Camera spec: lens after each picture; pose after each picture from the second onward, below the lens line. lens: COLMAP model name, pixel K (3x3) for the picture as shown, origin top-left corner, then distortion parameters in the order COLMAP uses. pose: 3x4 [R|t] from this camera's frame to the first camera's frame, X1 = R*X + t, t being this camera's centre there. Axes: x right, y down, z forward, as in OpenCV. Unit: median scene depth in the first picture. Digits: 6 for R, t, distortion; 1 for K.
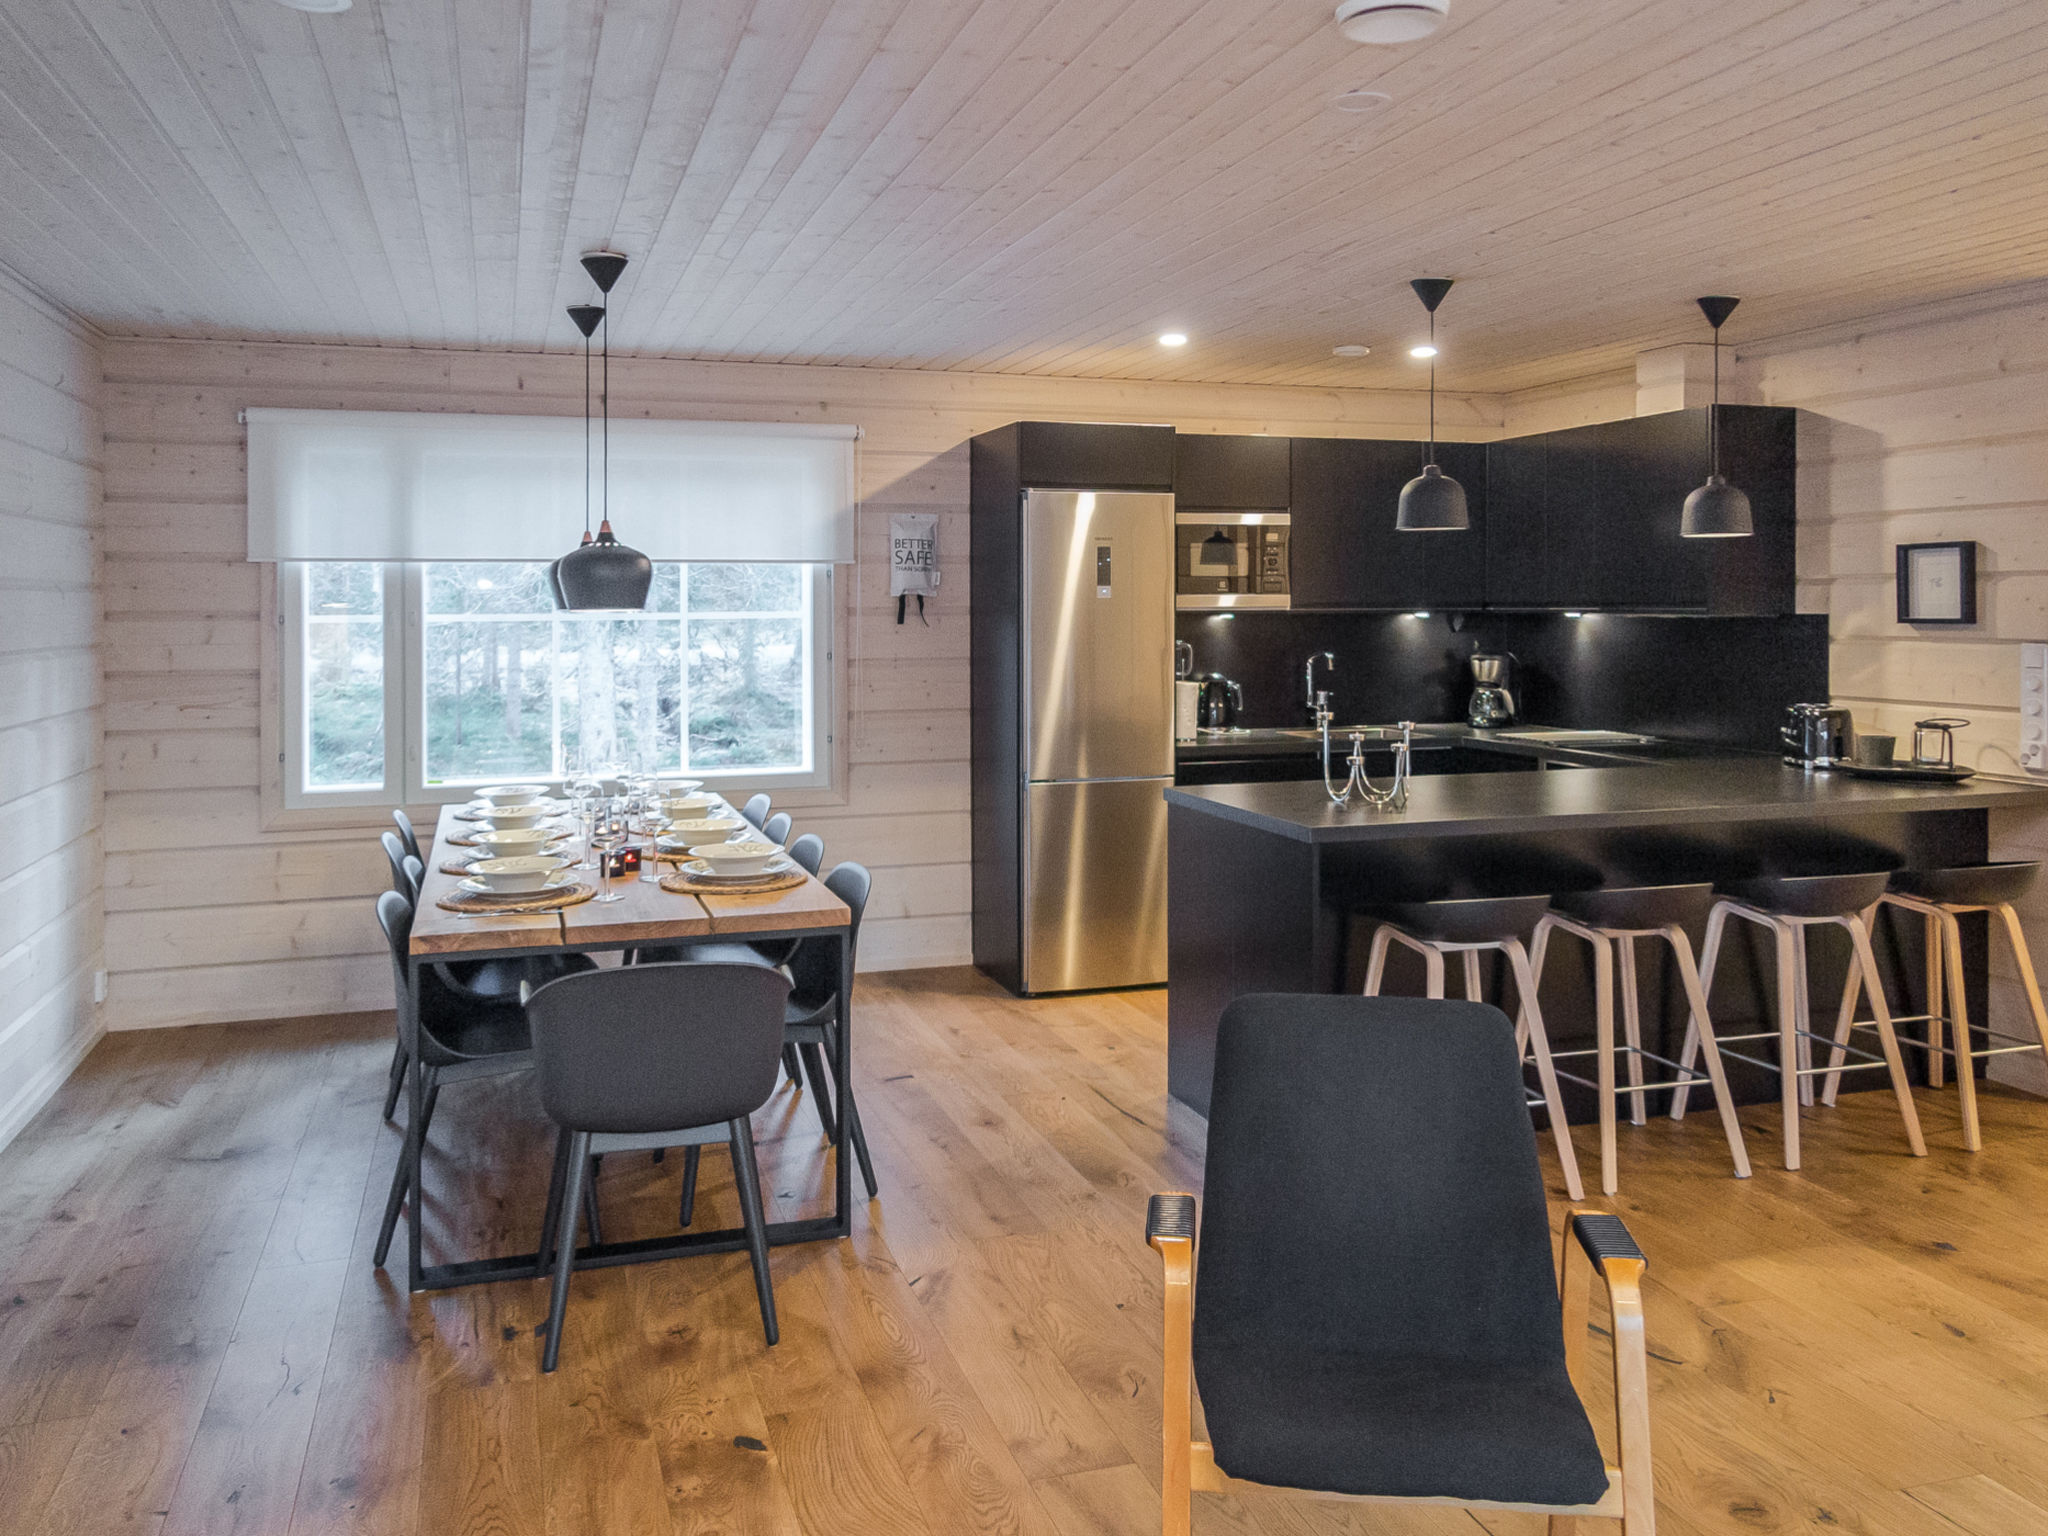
lens RADIAL K [[1720.8, 0, 1036.1], [0, 1720.8, 586.4], [0, 0, 1]] dist [0.041359, 0.008112]
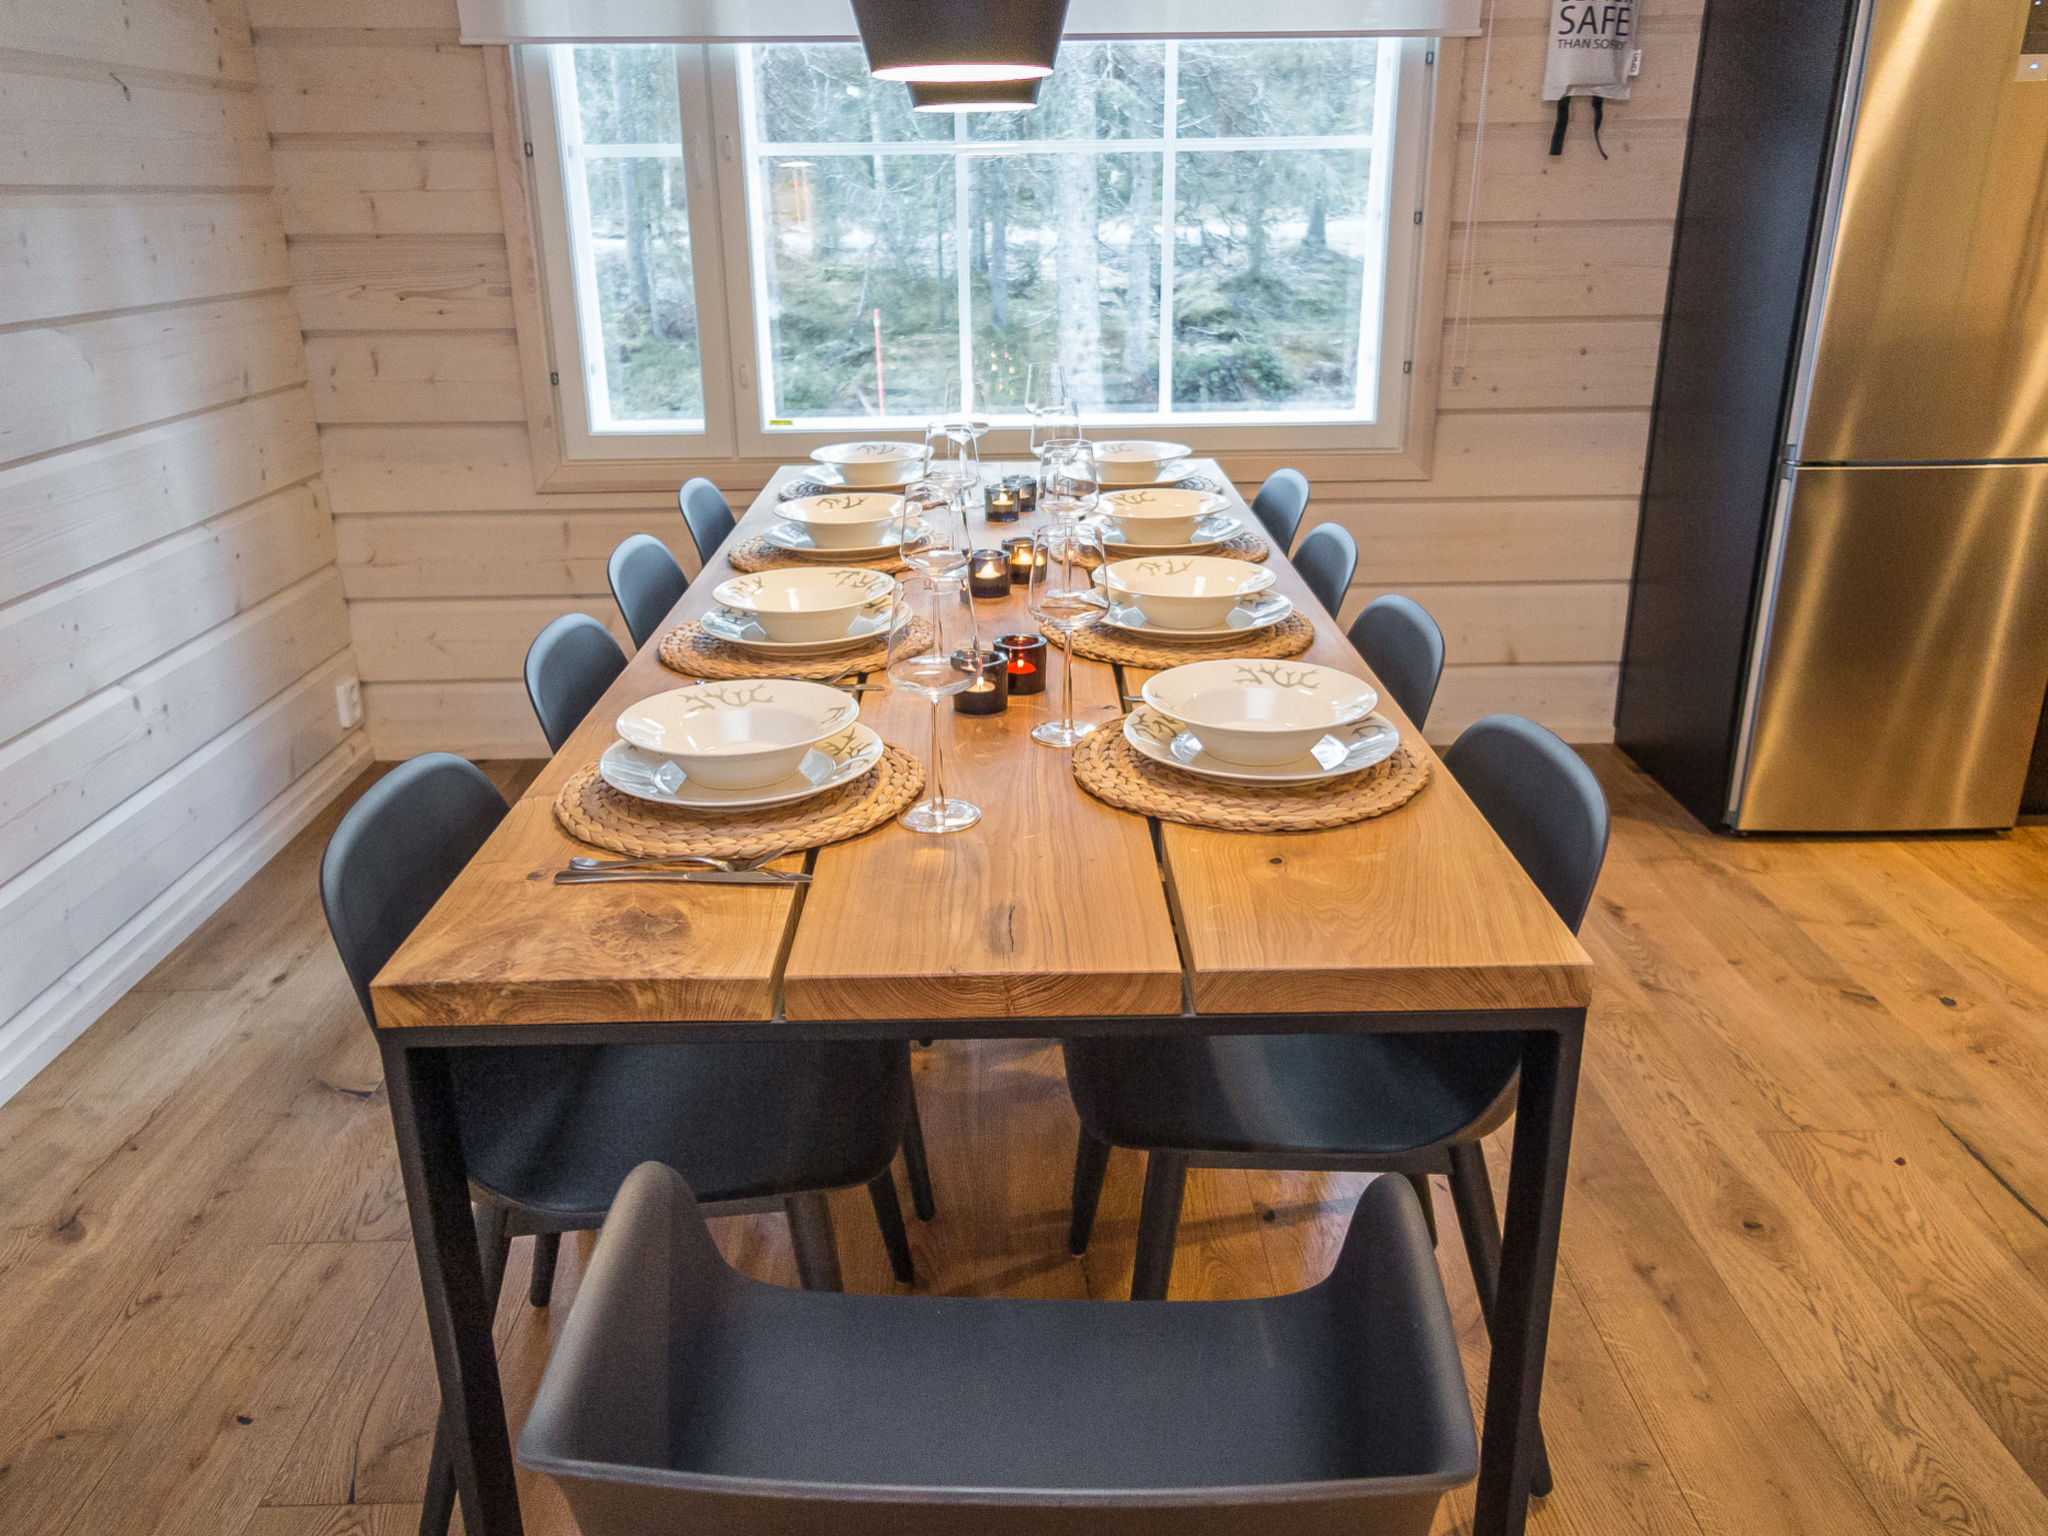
lens RADIAL K [[1582.9, 0, 1024.0], [0, 1582.9, 768.0], [0, 0, 1]] dist [0.015283, 0.002731]
pose [[0.955501, 0.097196, -0.278517, -0.088886], [0.007646, 0.935682, 0.352761, 0.027380], [0.294890, -0.339193, 0.893302, 0.474129]]
